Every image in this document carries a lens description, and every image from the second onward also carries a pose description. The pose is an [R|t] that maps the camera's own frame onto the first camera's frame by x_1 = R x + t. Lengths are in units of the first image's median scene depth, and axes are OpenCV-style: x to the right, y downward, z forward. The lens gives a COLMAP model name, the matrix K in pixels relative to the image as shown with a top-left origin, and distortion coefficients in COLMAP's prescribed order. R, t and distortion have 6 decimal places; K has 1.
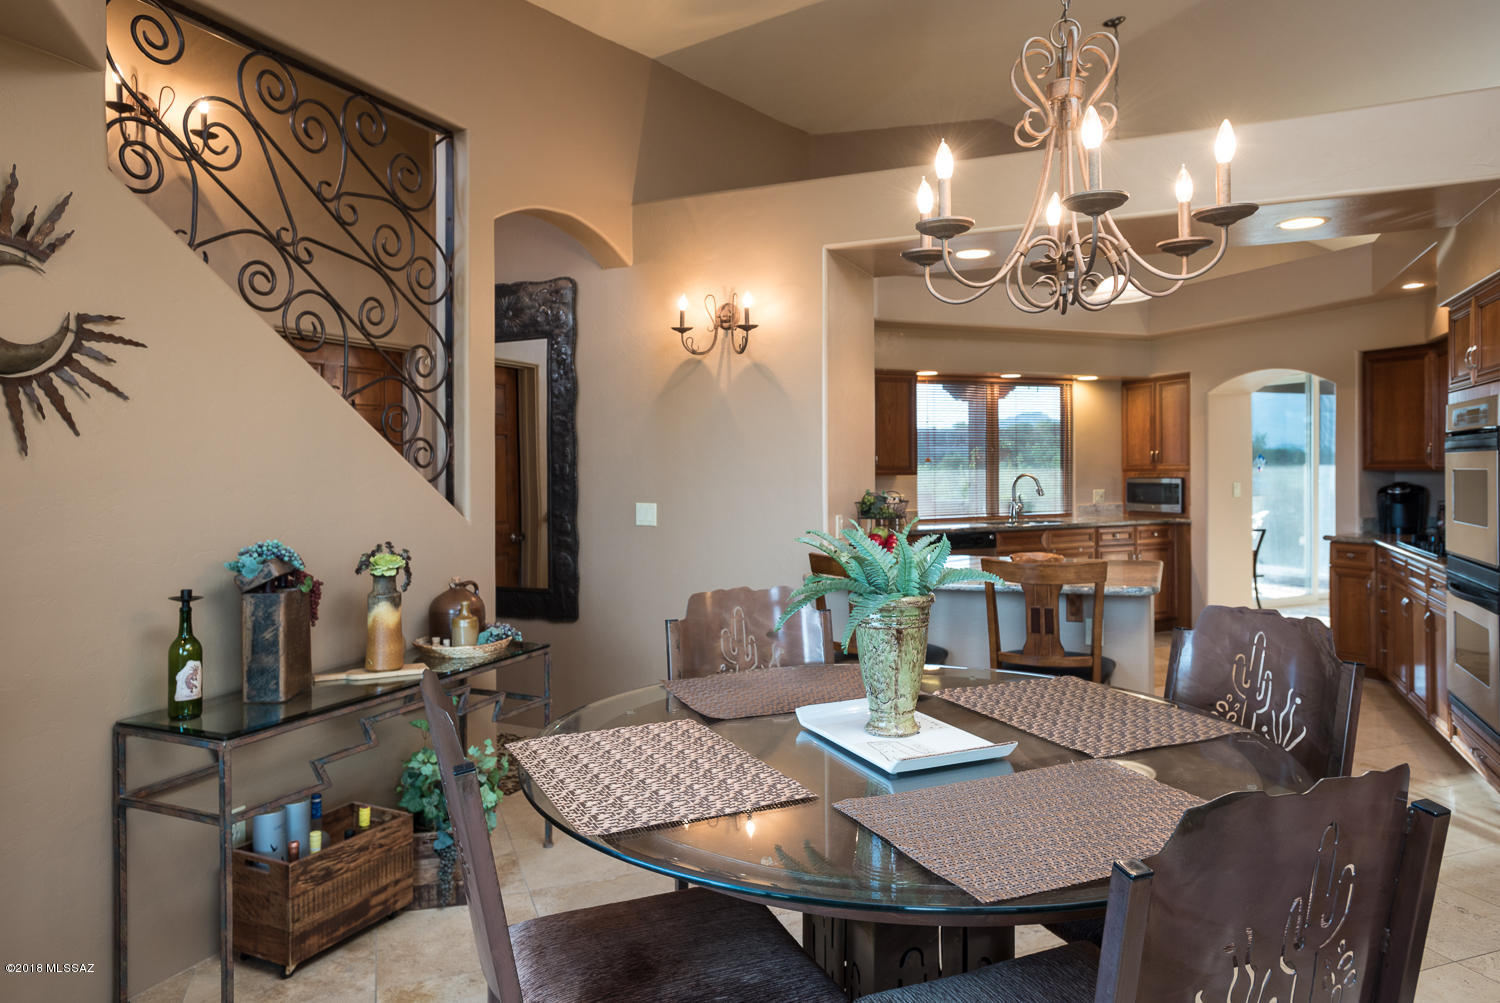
lens RADIAL K [[1002.6, 0, 751.2], [0, 1002.6, 500.0], [0, 0, 1]] dist [0.022484, 0.002997]
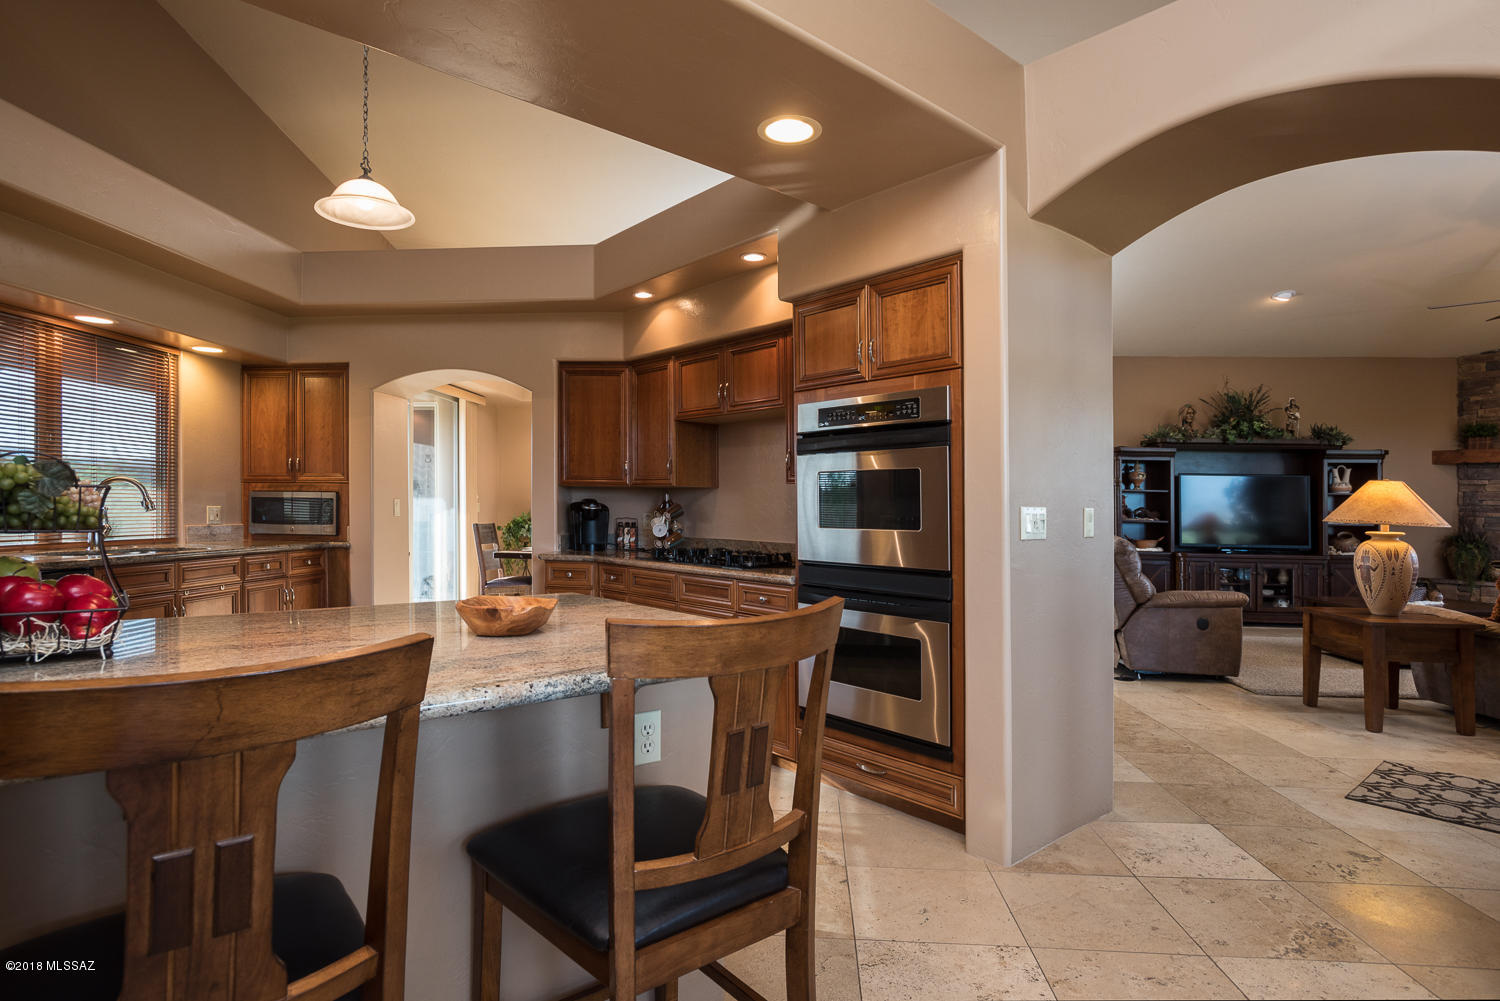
lens RADIAL K [[810.0, 0, 726.7], [0, 810.0, 523.1], [0, 0, 1]] dist [-0.001647, 0.000103]
pose [[0.477900, 0.004480, 0.878403, 0.005378], [0.009080, 0.999908, -0.010040, 0.013858], [-0.878367, 0.012774, 0.477815, 0.445861]]
